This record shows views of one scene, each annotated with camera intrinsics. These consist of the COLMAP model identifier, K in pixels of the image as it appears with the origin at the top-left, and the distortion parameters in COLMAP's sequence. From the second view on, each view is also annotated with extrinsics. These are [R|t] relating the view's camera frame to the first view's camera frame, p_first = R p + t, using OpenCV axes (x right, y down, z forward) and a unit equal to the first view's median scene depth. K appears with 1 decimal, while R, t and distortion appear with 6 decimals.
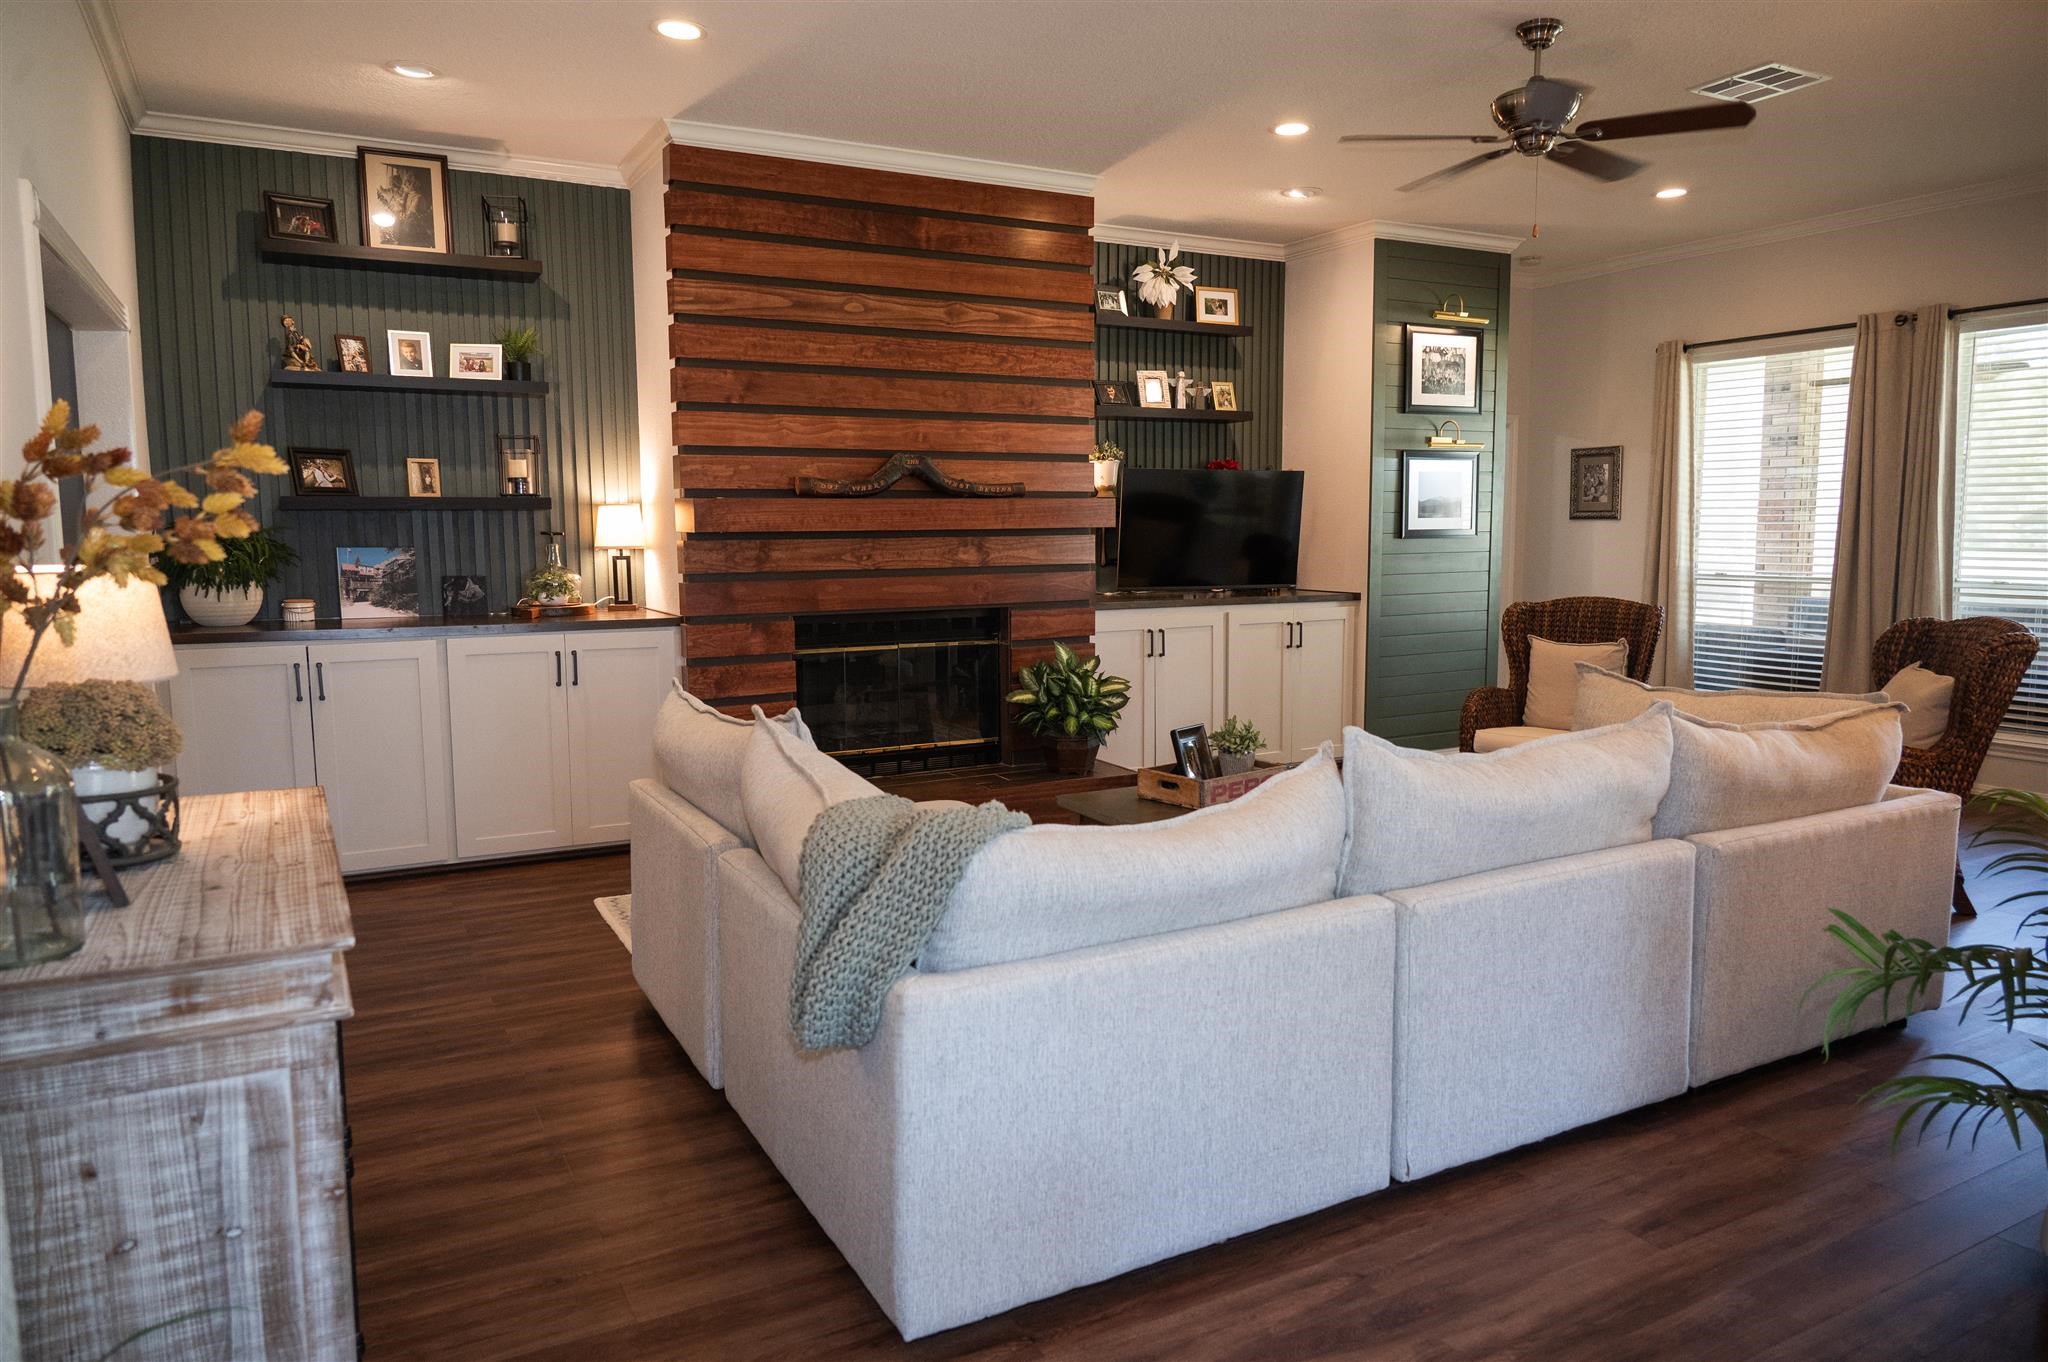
lens RADIAL K [[1346.1, 0, 1021.6], [0, 1346.1, 682.0], [0, 0, 1]] dist [-0.022633, 0.009642]
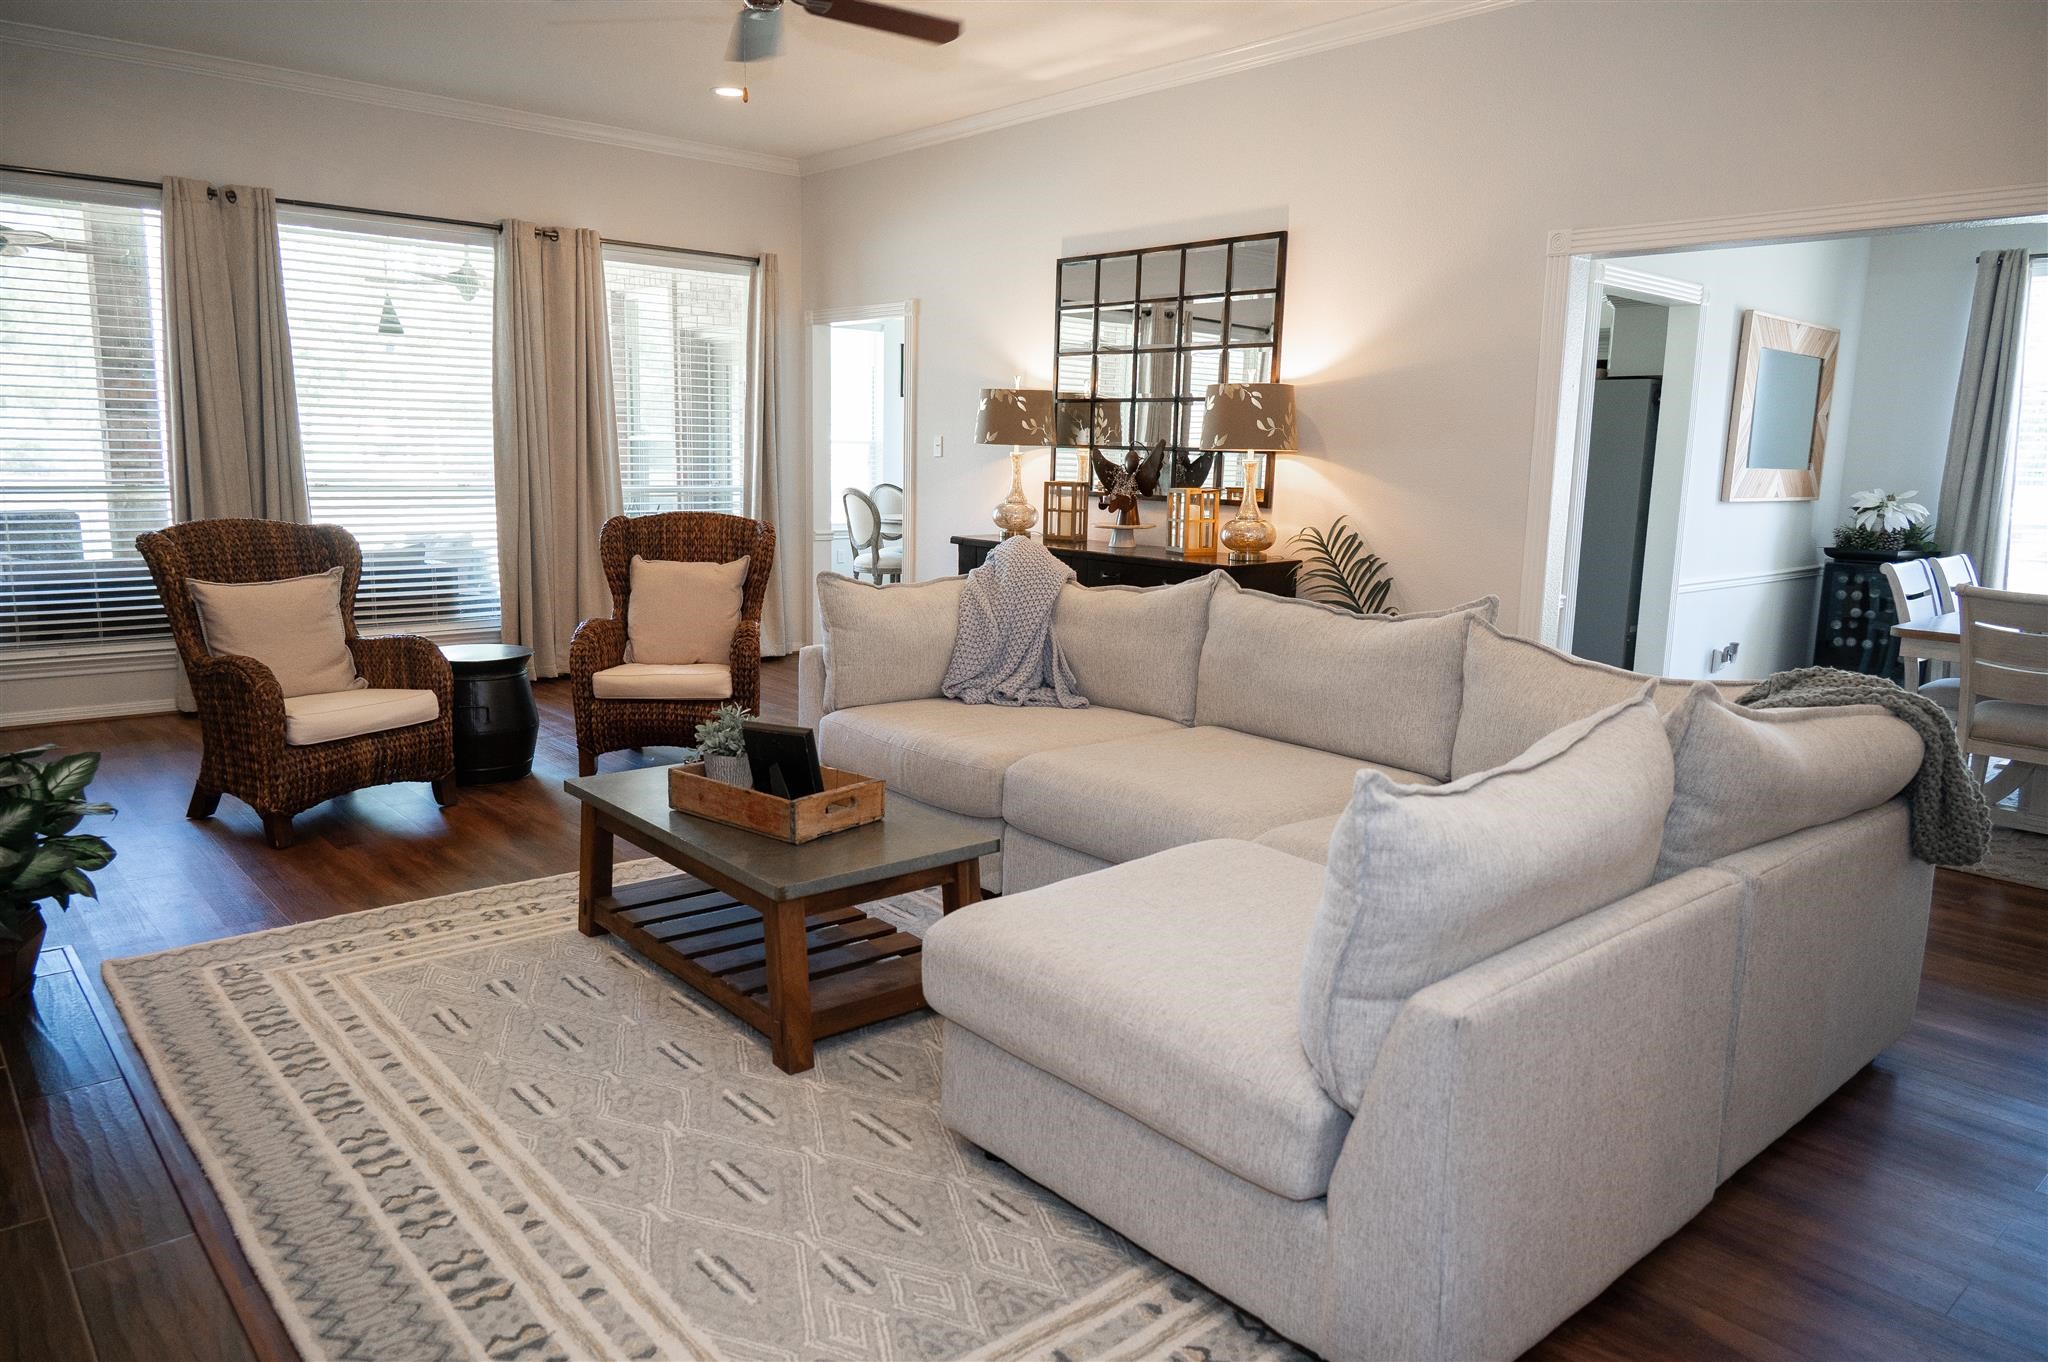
lens RADIAL K [[1346.1, 0, 1023.6], [0, 1346.1, 688.5], [0, 0, 1]] dist [-0.022633, 0.009642]
pose [[-0.226356, -0.167745, 0.959492, -0.416370], [0.086394, 0.977719, 0.191313, -0.077162], [-0.970206, 0.126199, -0.206820, 0.764630]]
